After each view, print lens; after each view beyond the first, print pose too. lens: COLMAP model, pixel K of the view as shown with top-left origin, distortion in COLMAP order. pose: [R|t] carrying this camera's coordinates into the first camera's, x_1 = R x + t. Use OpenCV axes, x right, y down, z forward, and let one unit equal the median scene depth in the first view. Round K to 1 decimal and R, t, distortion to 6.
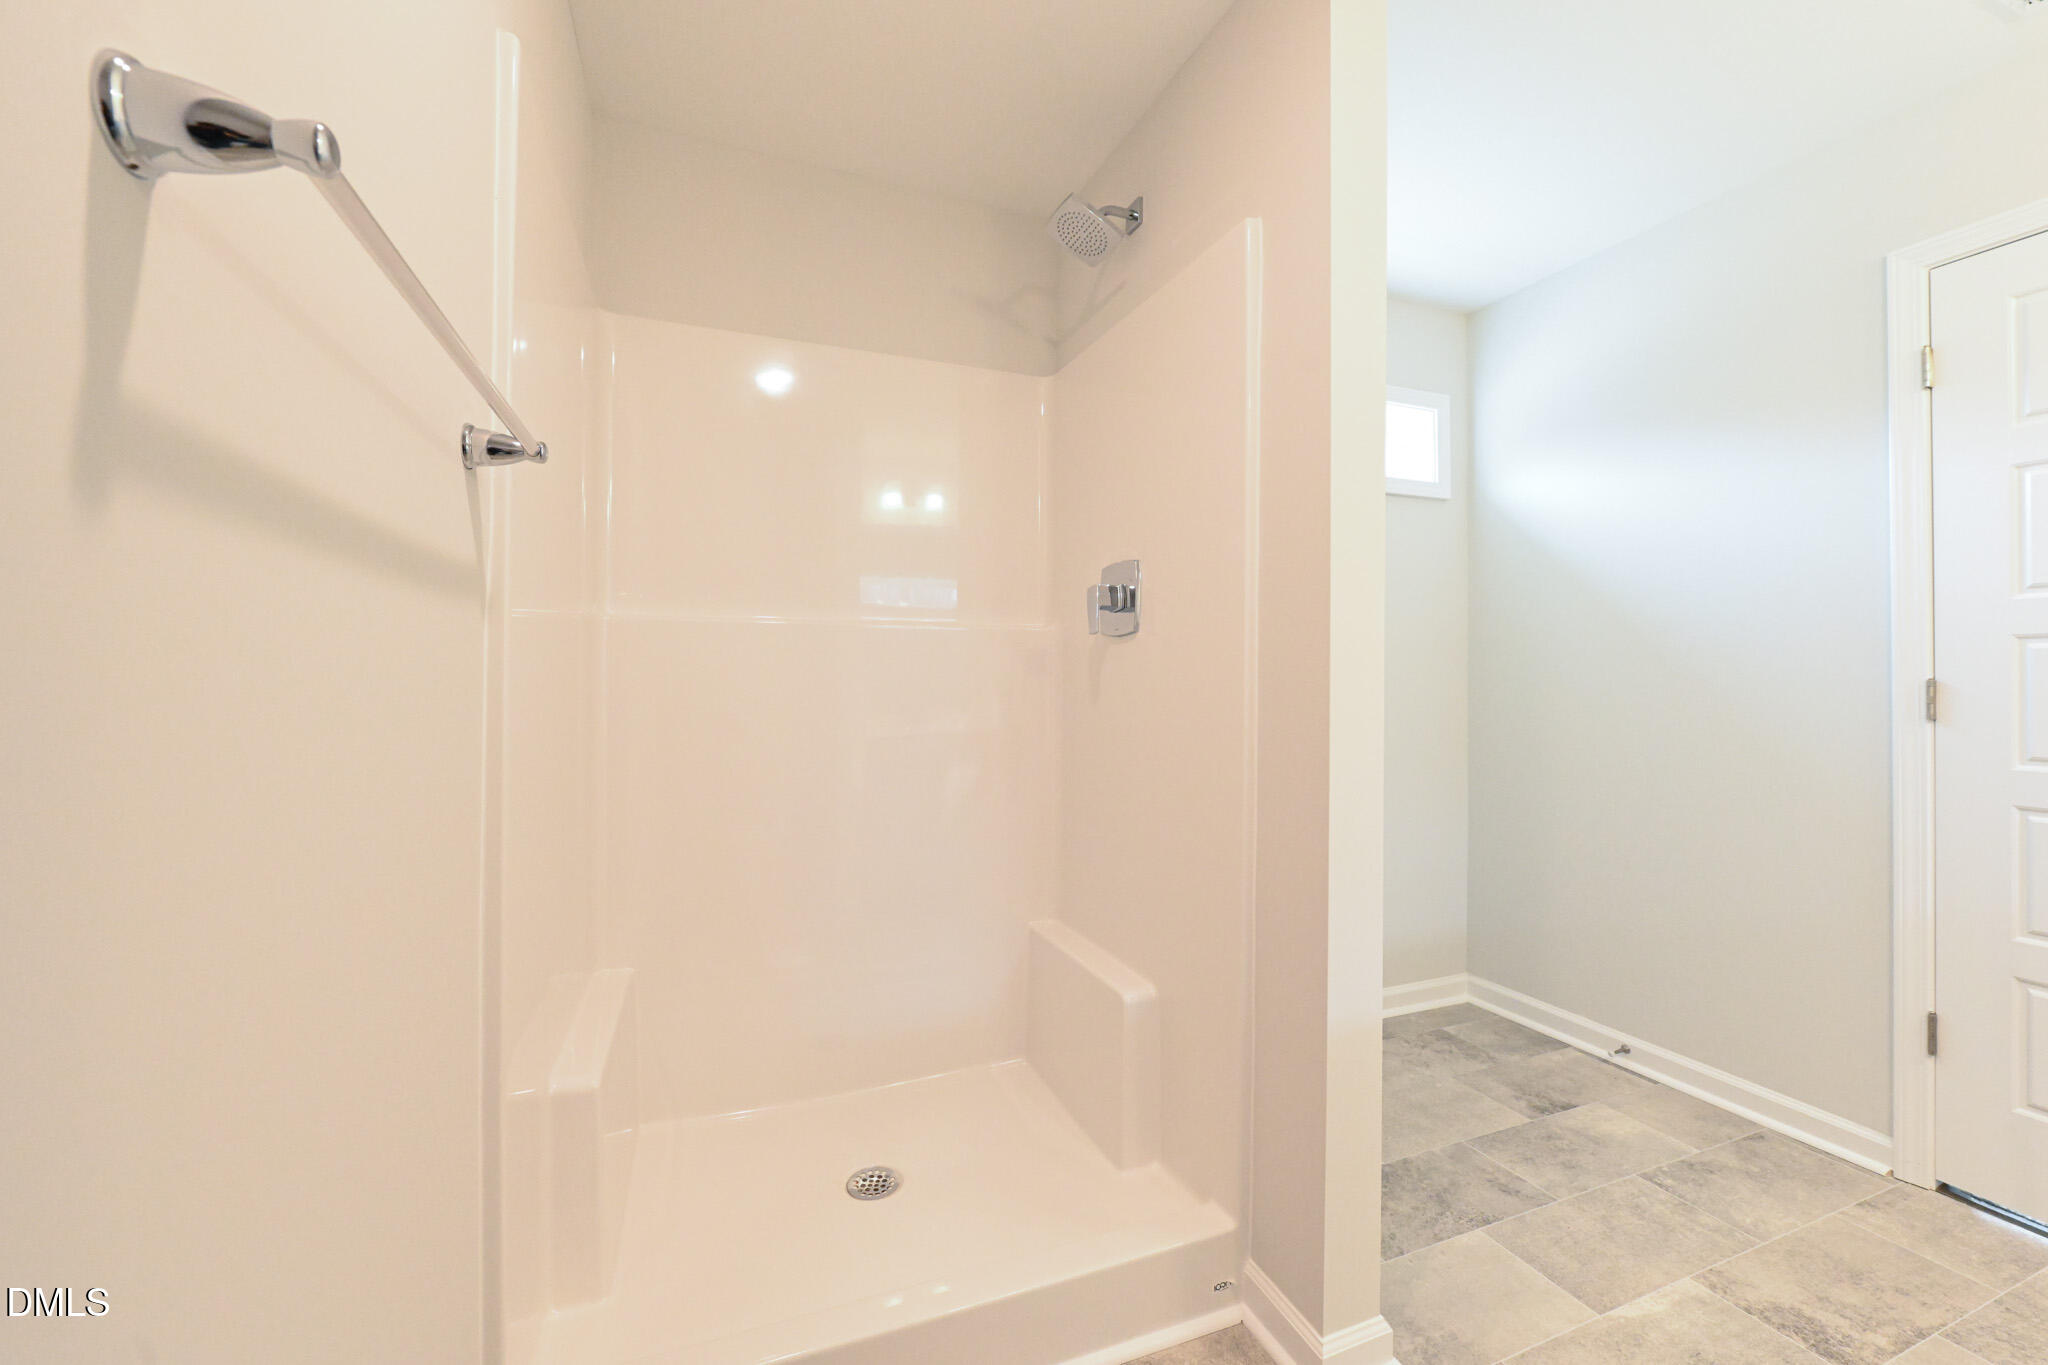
lens RADIAL K [[806.7, 0, 1023.3], [0, 806.7, 681.9], [0, 0, 1]] dist [-0.010639, -0.000241]
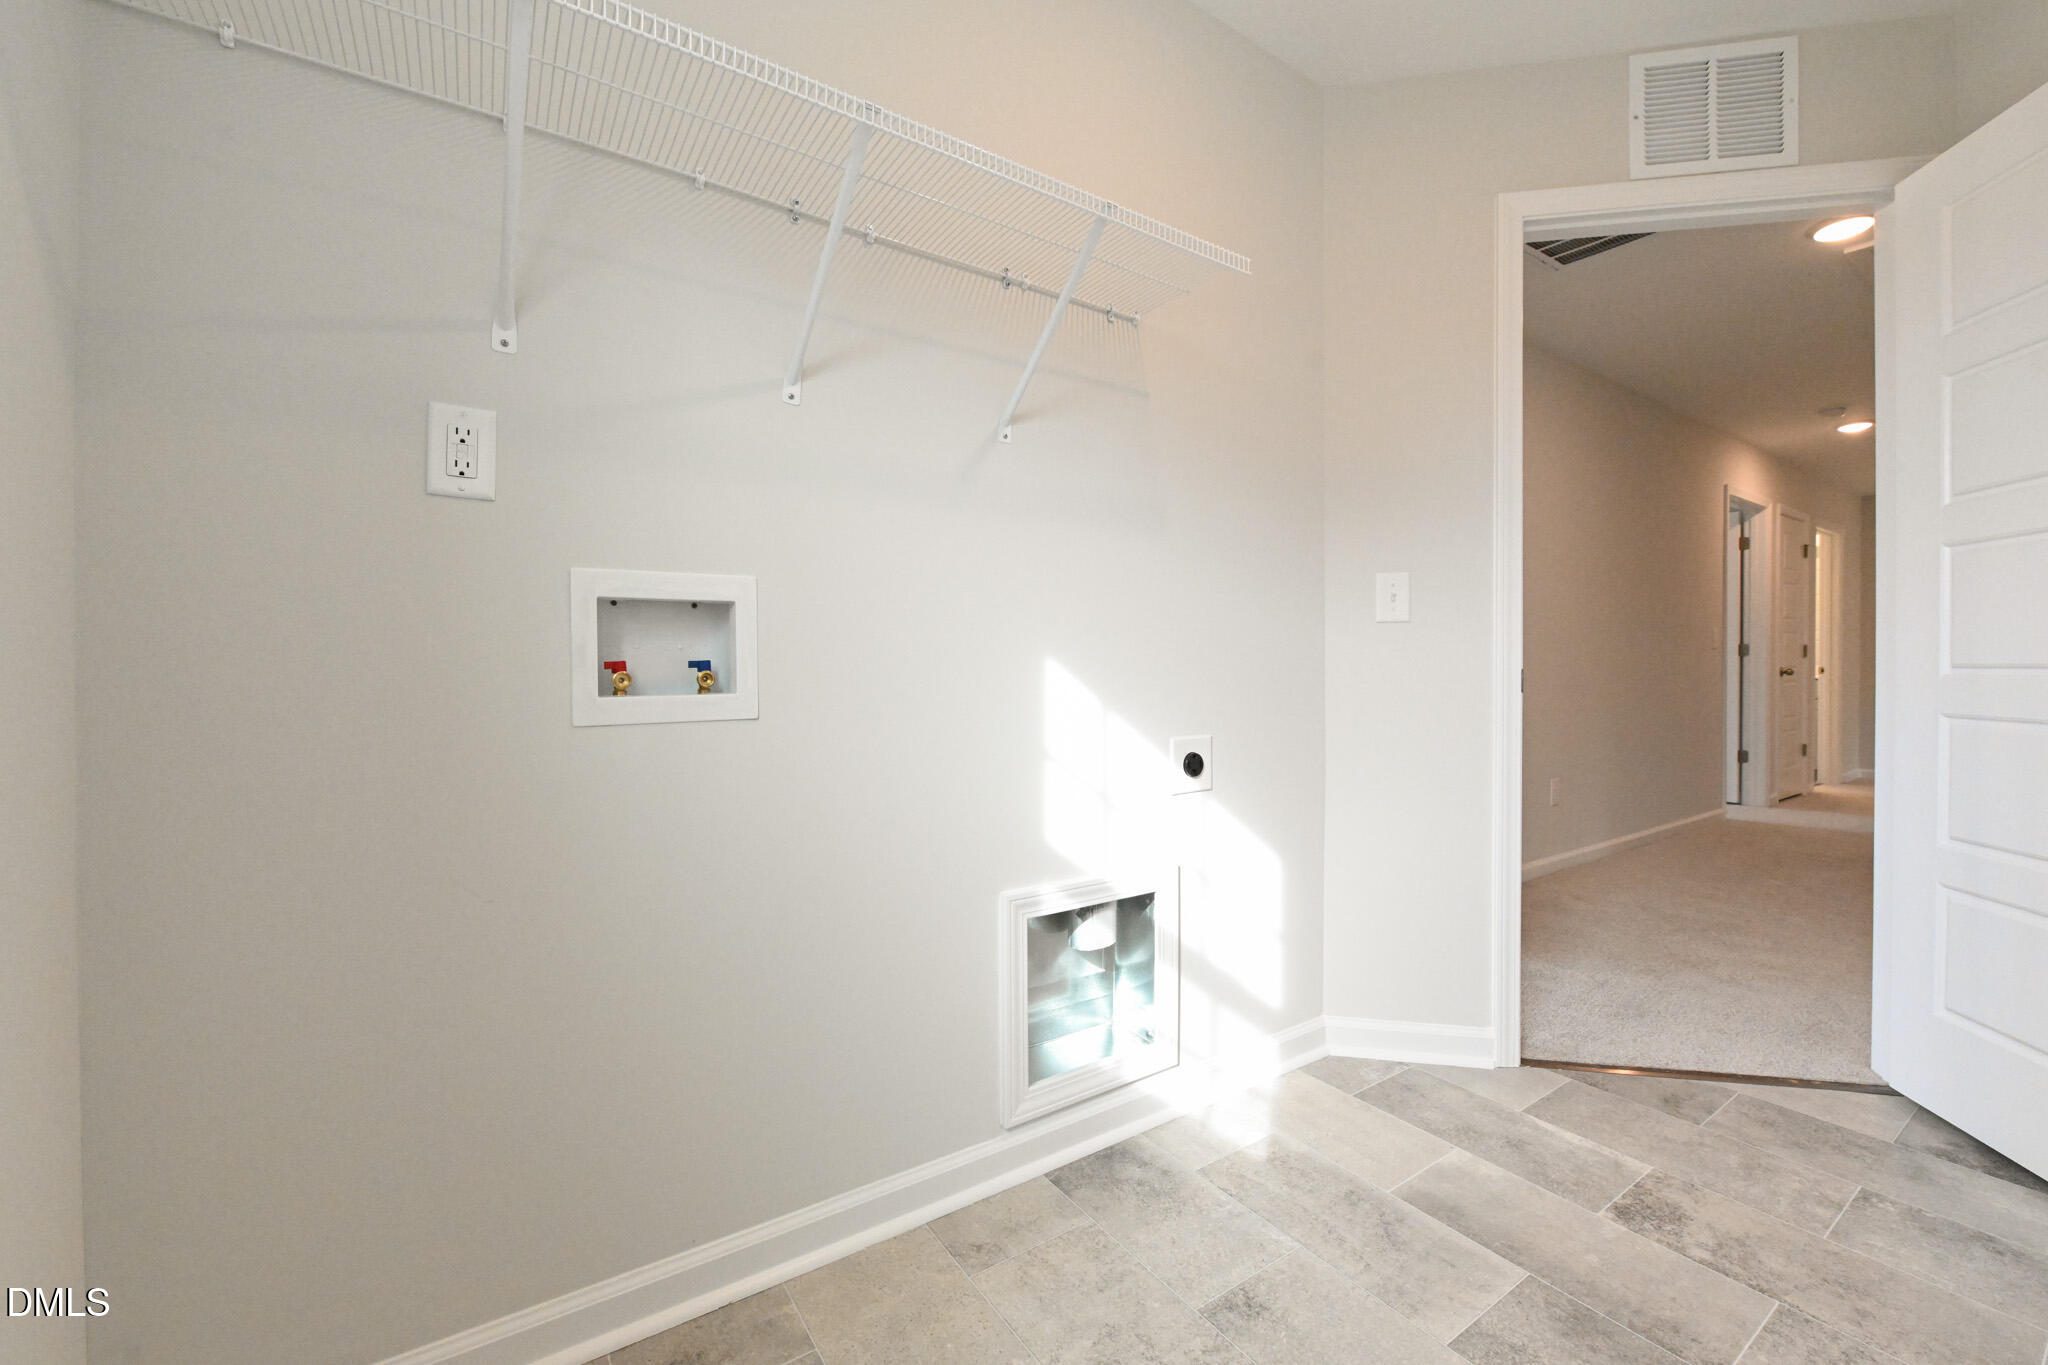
lens RADIAL K [[806.7, 0, 1024.3], [0, 806.7, 676.8], [0, 0, 1]] dist [-0.010639, -0.000241]
pose [[0.221679, 0.010682, -0.975061, 1.503410], [0.004388, 0.999919, 0.011952, 0.089193], [0.975110, -0.006928, 0.221614, -0.016957]]
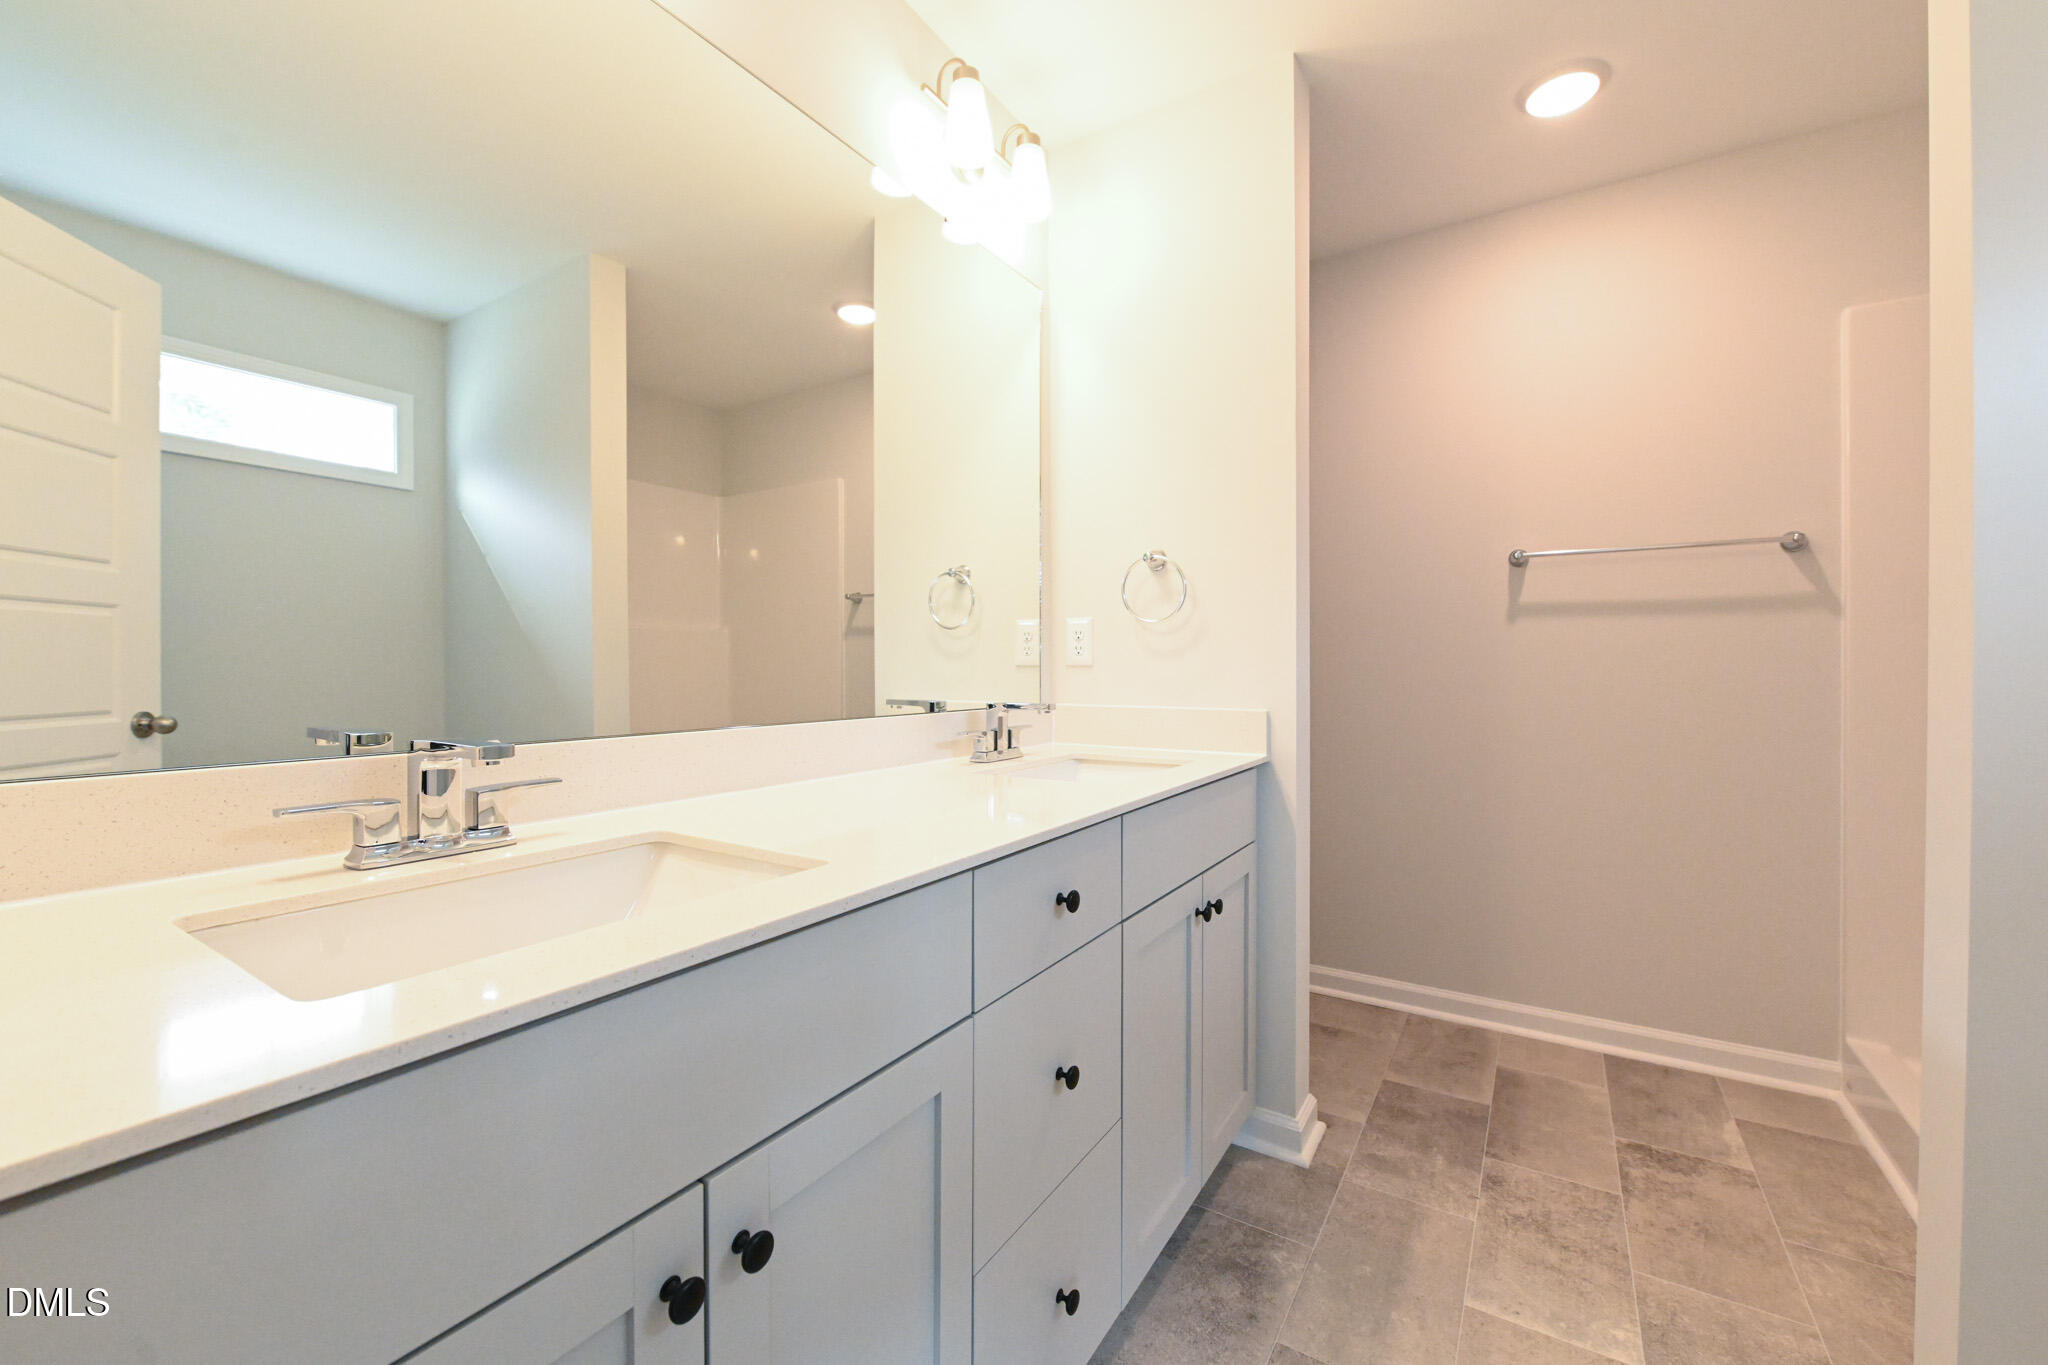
lens RADIAL K [[806.7, 0, 1035.1], [0, 806.7, 673.3], [0, 0, 1]] dist [-0.010639, -0.000241]
pose [[-0.804410, 0.011464, -0.593964, 2.115207], [0.010985, 0.999930, 0.004423, 0.019635], [0.593973, -0.002967, -0.804479, 1.186745]]
